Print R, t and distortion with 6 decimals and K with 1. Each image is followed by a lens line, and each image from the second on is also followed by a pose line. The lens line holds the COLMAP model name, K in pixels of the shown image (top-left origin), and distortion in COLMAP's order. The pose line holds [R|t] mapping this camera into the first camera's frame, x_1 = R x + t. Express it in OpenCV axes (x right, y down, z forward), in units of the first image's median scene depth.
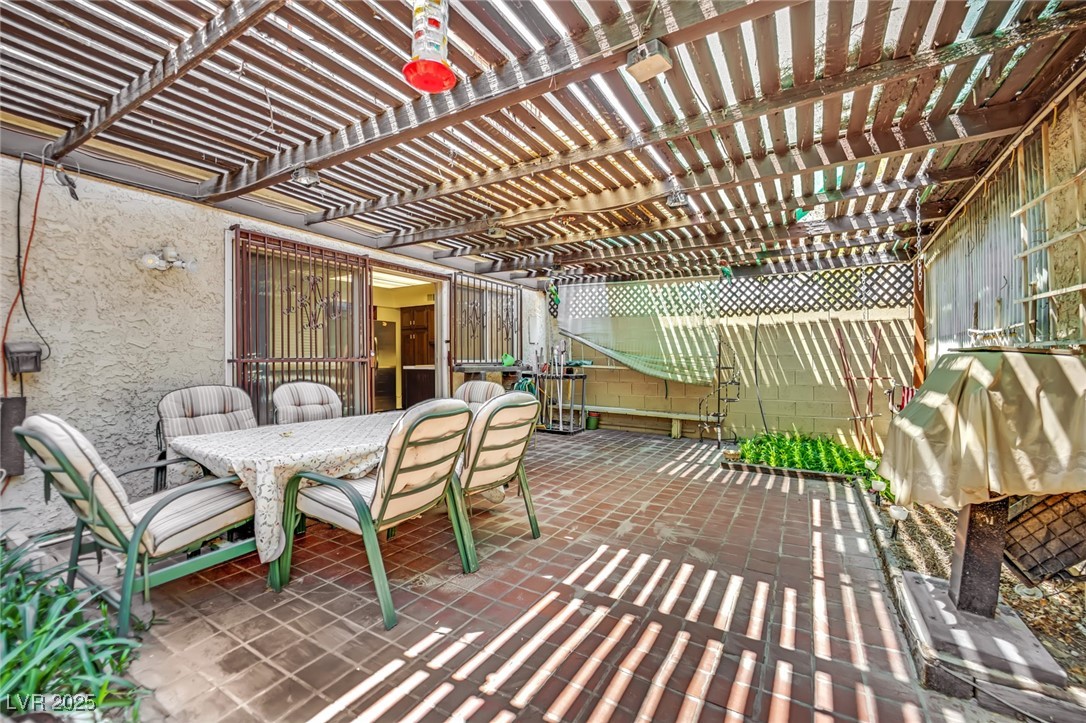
lens RADIAL K [[441.1, 0, 541.8], [0, 441.1, 357.6], [0, 0, 1]] dist [-0.016751, -0.000314]
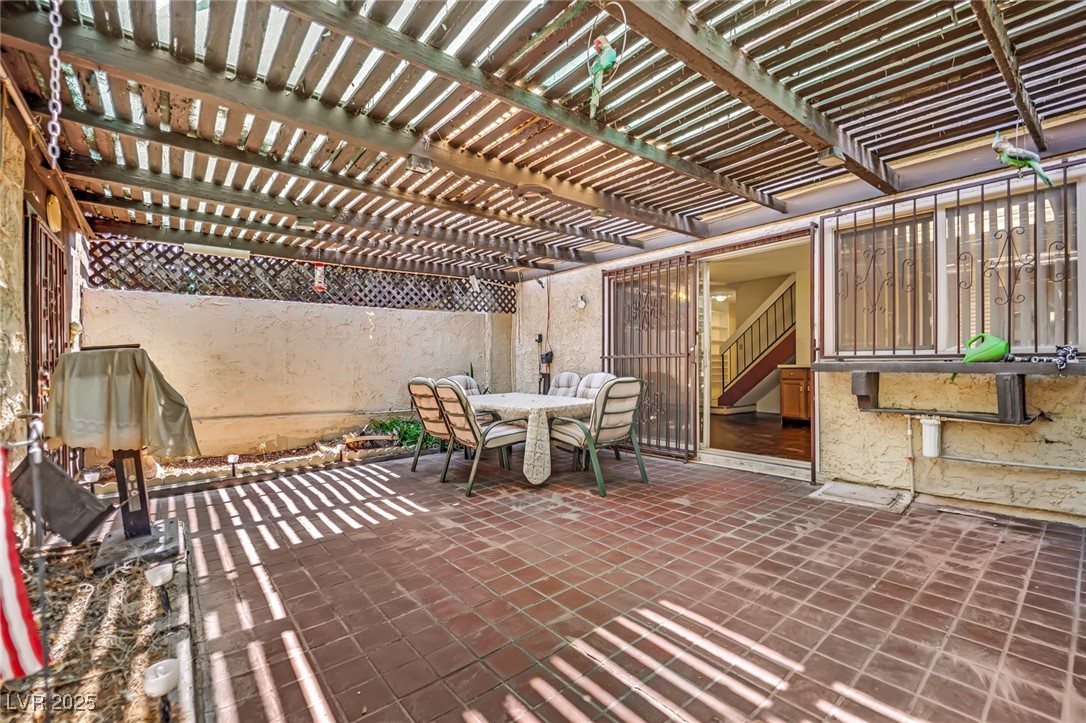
lens RADIAL K [[475.2, 0, 535.3], [0, 475.2, 362.1], [0, 0, 1]] dist [-0.015392, -0.000145]
pose [[-0.353915, 0.003805, -0.935270, 1.254996], [0.014512, 0.999894, -0.001424, 0.029758], [0.935165, -0.014077, -0.353933, 1.755037]]
